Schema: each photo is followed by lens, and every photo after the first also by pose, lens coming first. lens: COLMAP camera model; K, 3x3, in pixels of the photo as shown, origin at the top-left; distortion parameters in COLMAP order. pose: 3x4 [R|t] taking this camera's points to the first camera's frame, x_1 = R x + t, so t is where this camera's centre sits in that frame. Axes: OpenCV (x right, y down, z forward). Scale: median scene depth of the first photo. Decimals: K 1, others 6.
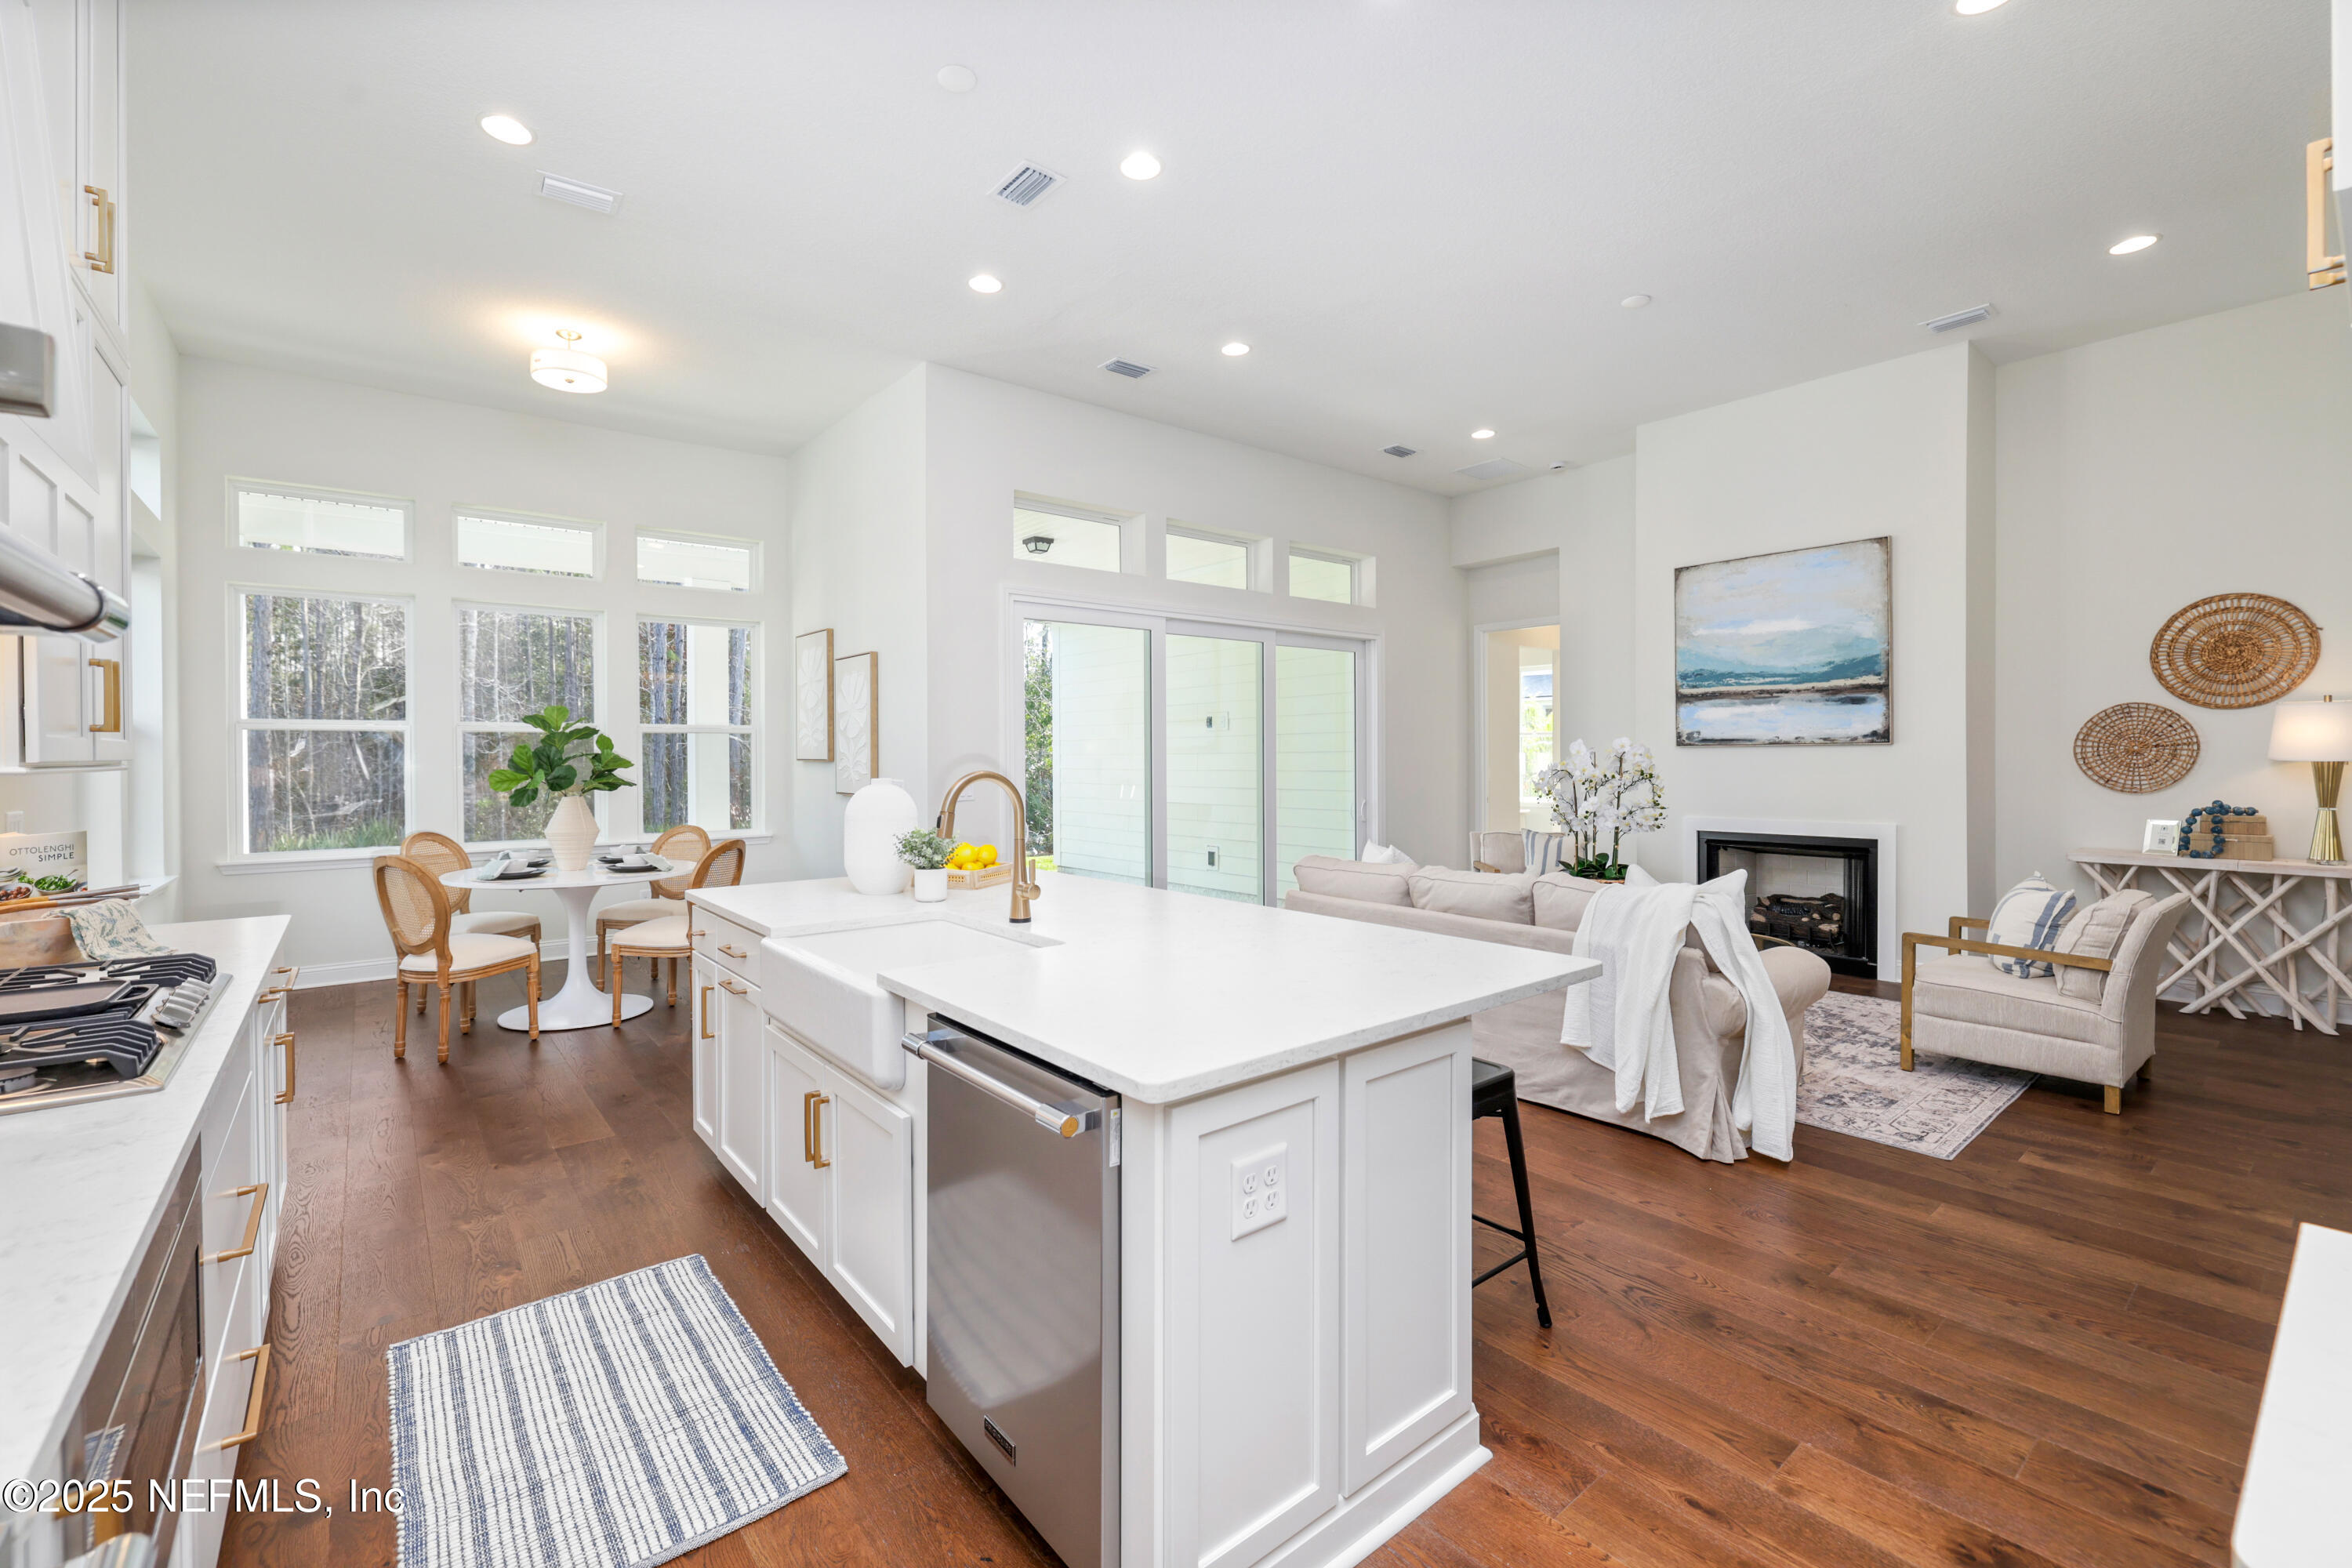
lens RADIAL K [[987.9, 0, 1155.0], [0, 987.9, 764.5], [0, 0, 1]] dist [-0.002337, 0.000247]
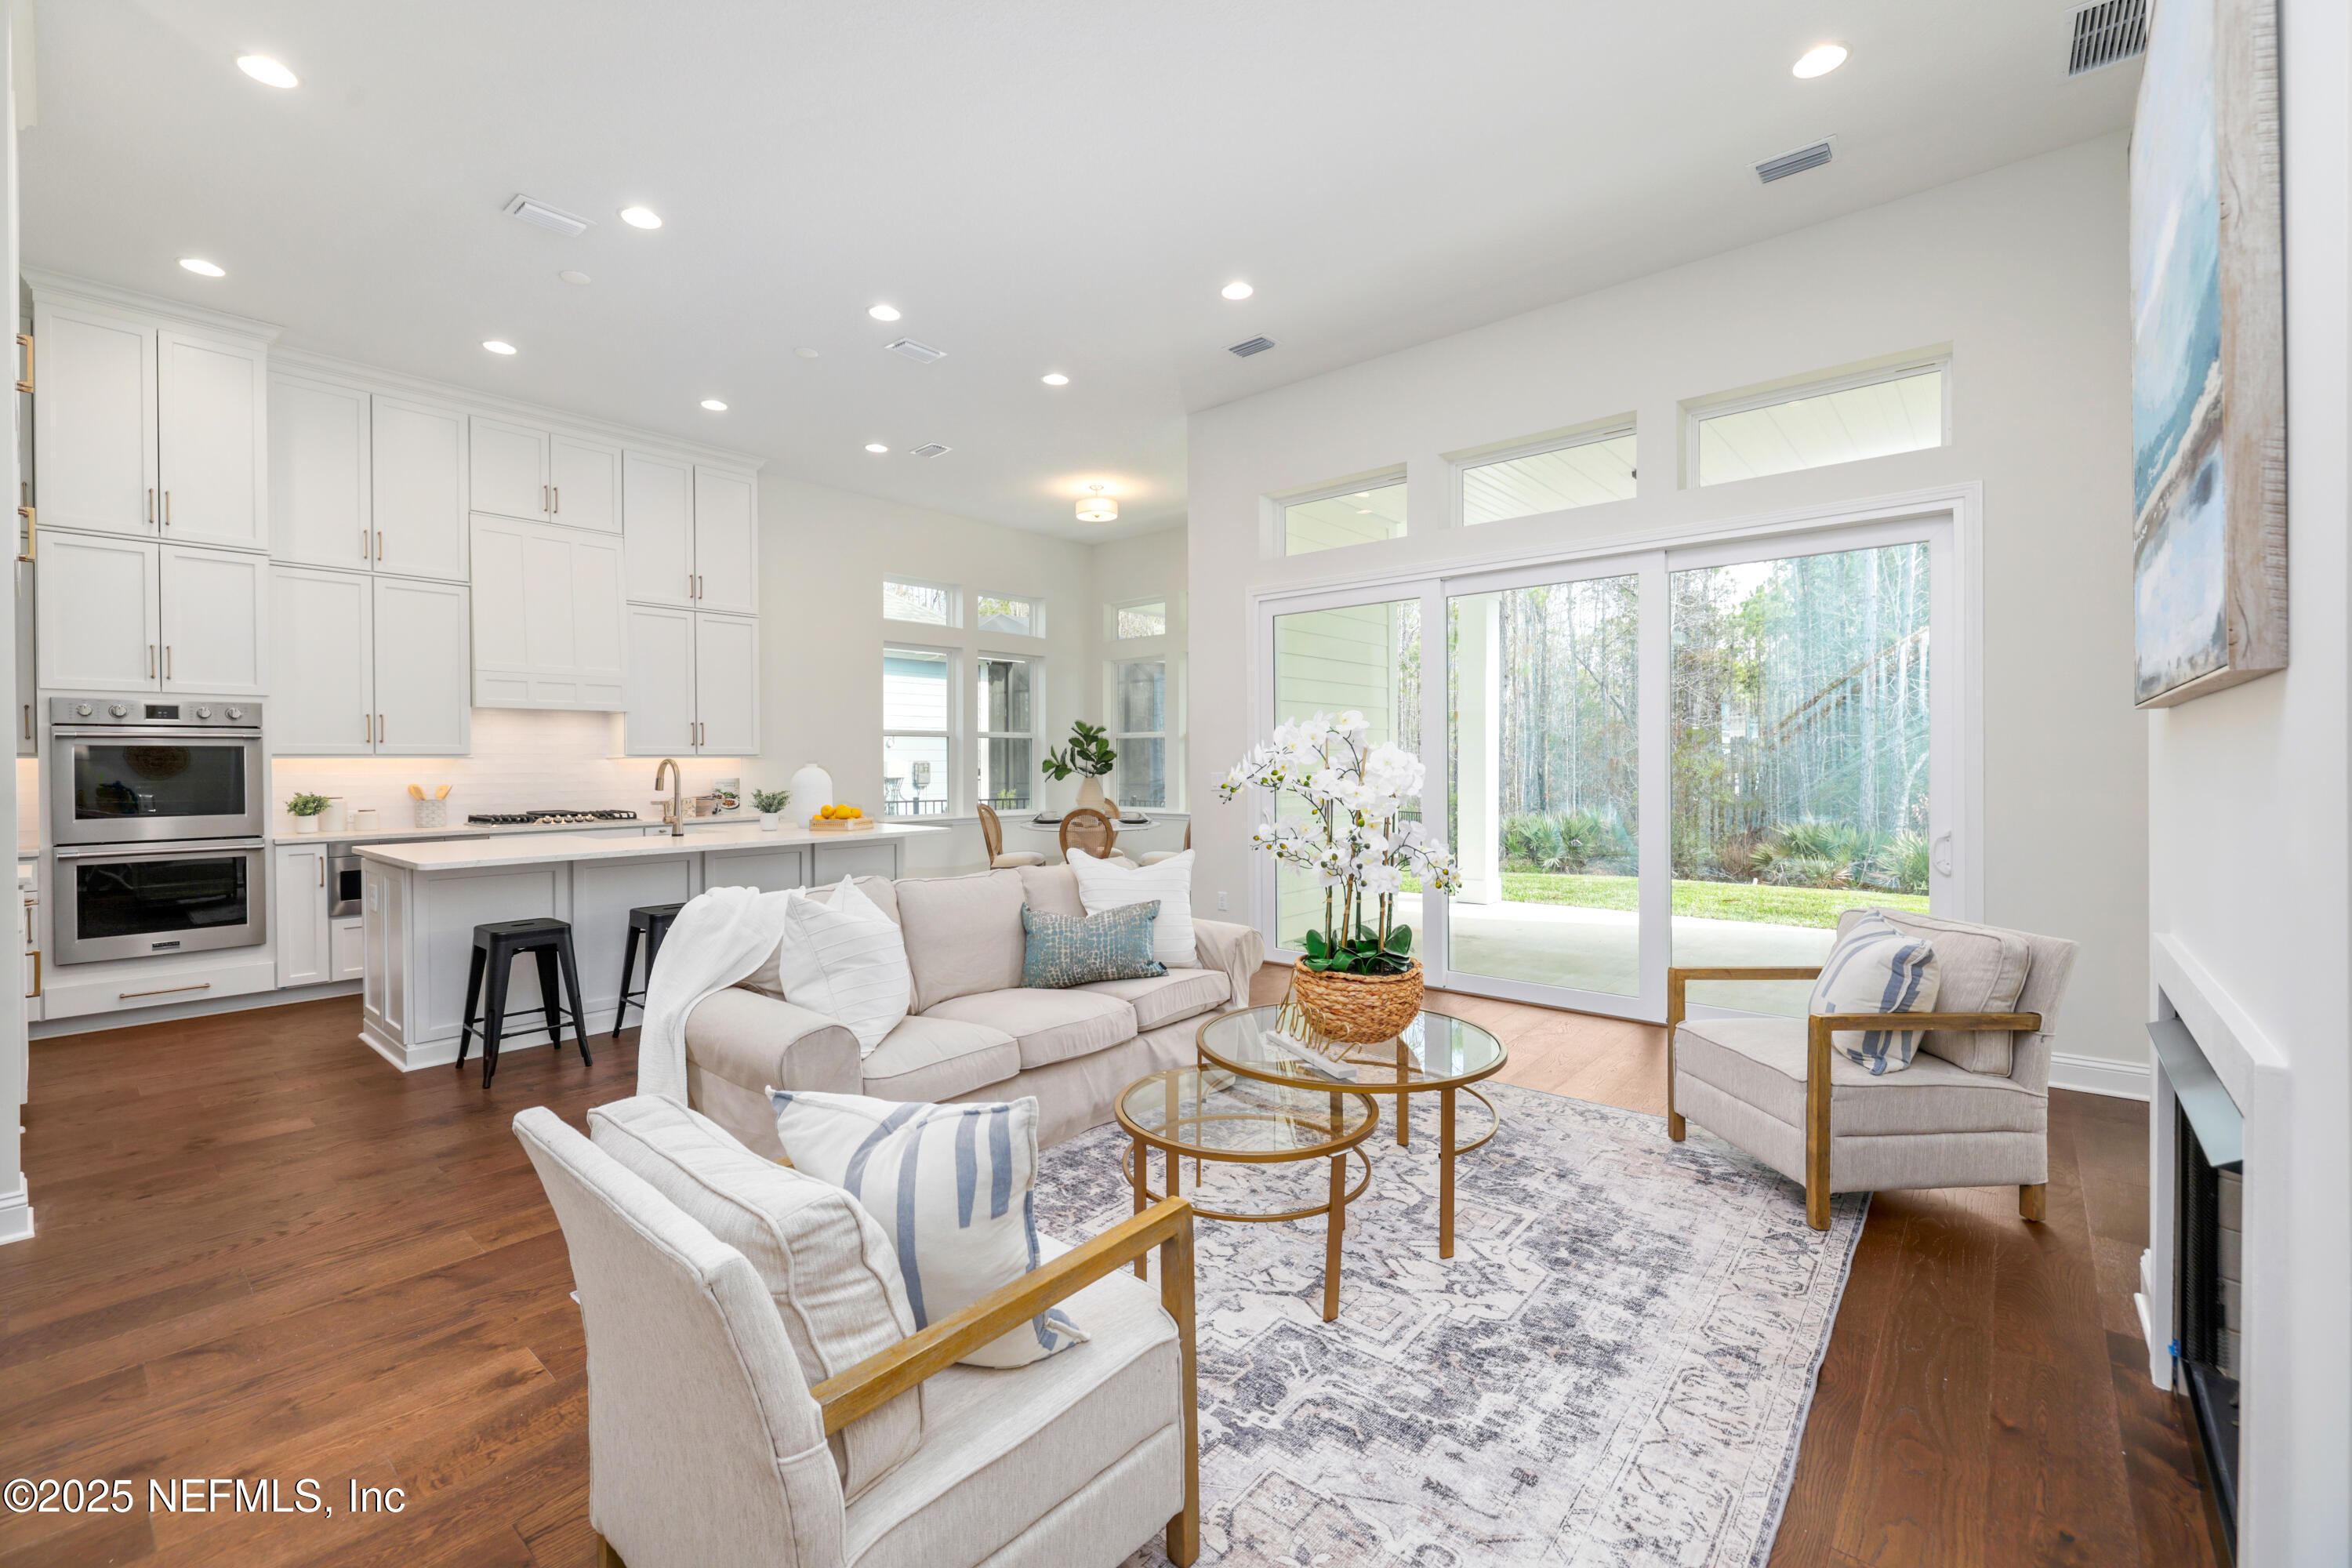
lens RADIAL K [[987.9, 0, 1146.7], [0, 987.9, 771.9], [0, 0, 1]] dist [-0.002337, 0.000247]
pose [[0.175754, 0.017116, -0.984285, 1.007805], [-0.005009, 0.999851, 0.016492, -0.002410], [0.984421, 0.002032, 0.175814, 0.813922]]
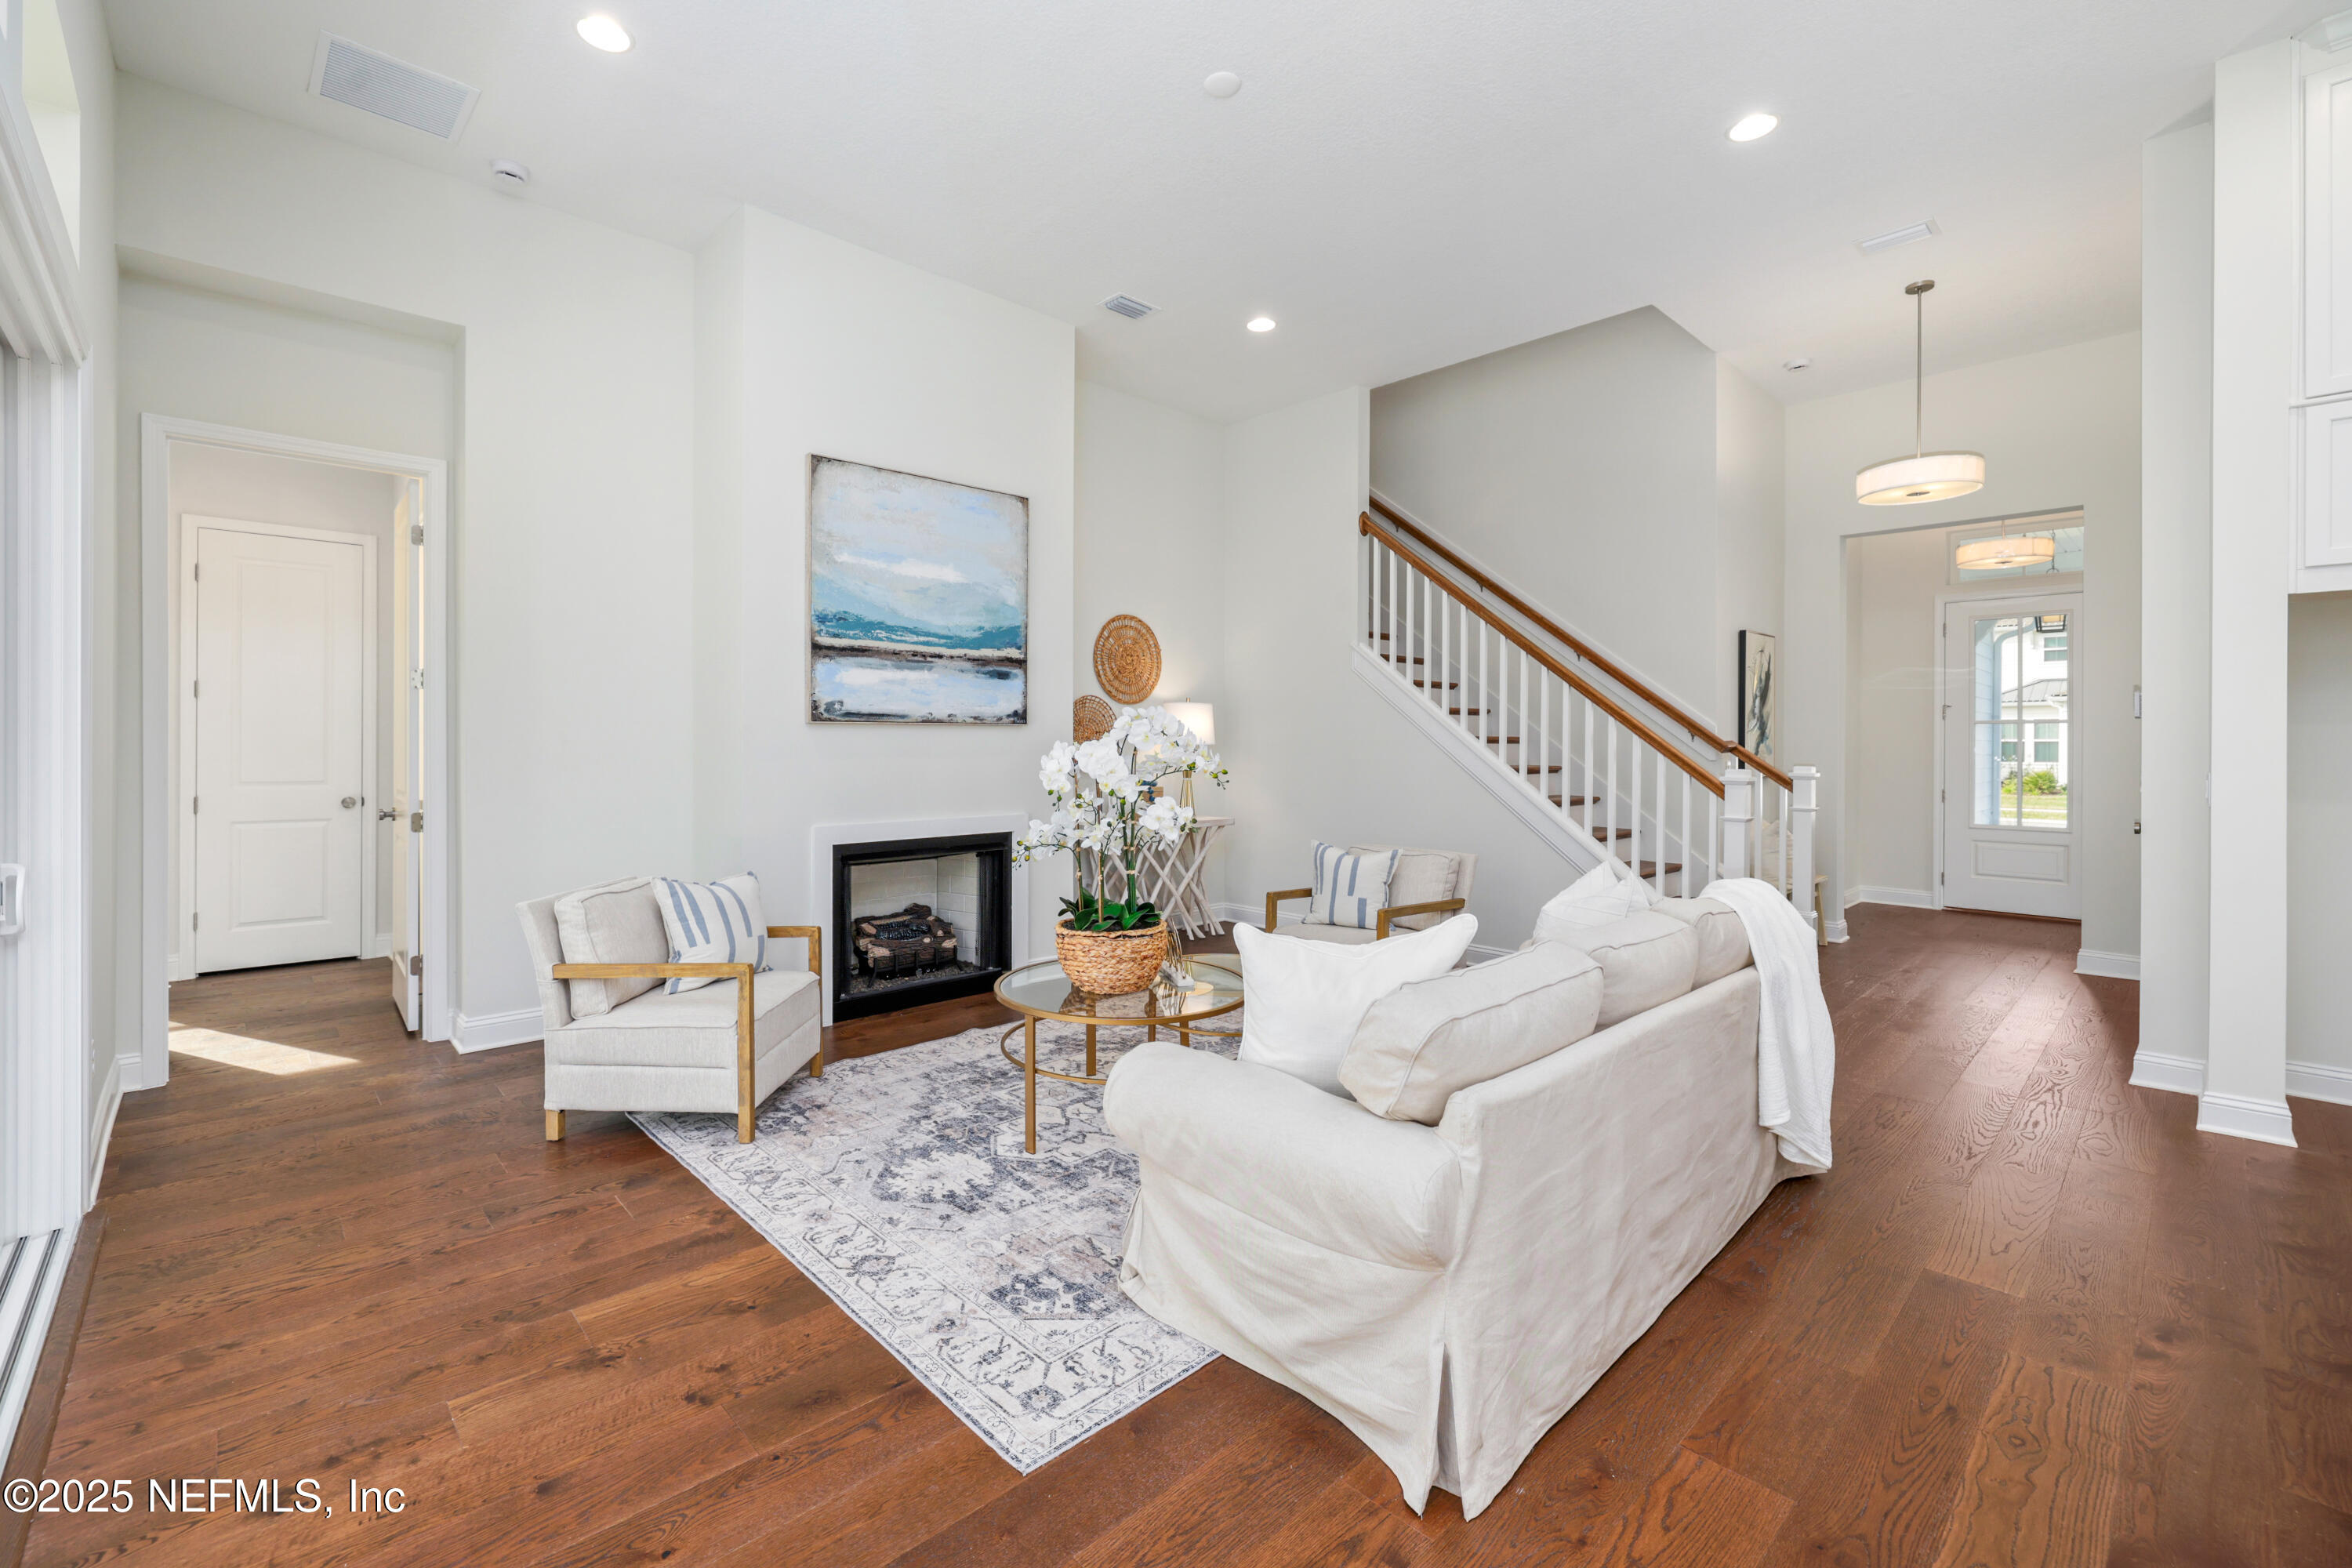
lens RADIAL K [[987.9, 0, 1128.7], [0, 987.9, 744.2], [0, 0, 1]] dist [-0.002337, 0.000247]
pose [[-0.066343, 0.004549, 0.997787, -0.193765], [0.006575, 0.999970, -0.004122, 0.001115], [-0.997775, 0.006287, -0.066371, 1.068377]]
